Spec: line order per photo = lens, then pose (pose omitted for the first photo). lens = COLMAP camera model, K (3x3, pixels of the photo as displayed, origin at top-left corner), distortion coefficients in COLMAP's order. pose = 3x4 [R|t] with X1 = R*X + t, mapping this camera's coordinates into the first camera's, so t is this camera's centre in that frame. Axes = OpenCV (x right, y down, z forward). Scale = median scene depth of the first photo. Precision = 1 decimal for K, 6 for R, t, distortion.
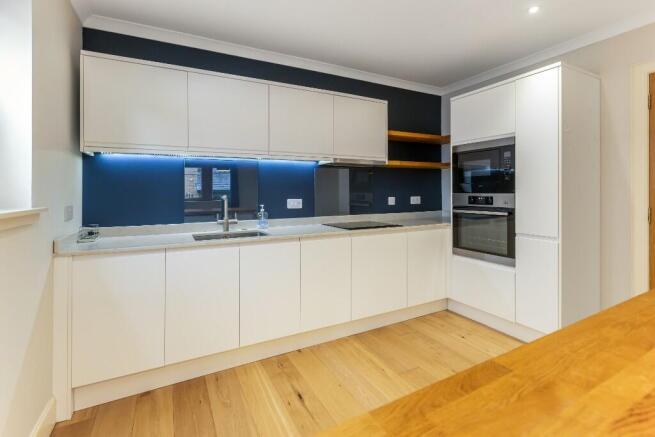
lens RADIAL K [[310.9, 0, 330.0], [0, 310.9, 185.2], [0, 0, 1]] dist [0.011877, -0.000862]
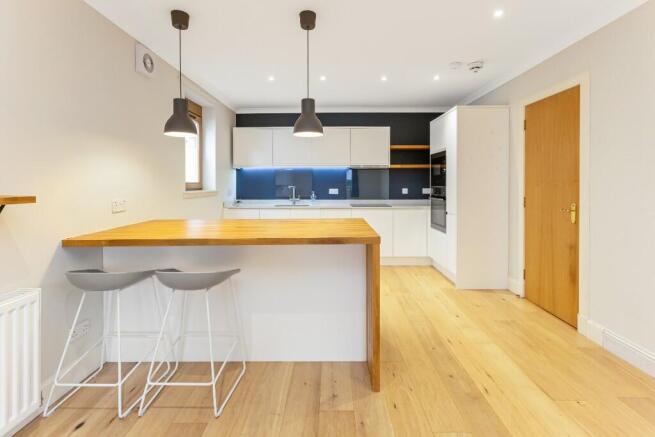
lens RADIAL K [[310.9, 0, 328.8], [0, 310.9, 183.3], [0, 0, 1]] dist [0.011877, -0.000862]
pose [[0.881279, 0.005702, -0.472563, 0.702421], [0.007403, 0.999638, 0.025867, -0.032142], [0.472539, -0.026294, 0.880917, -0.559218]]
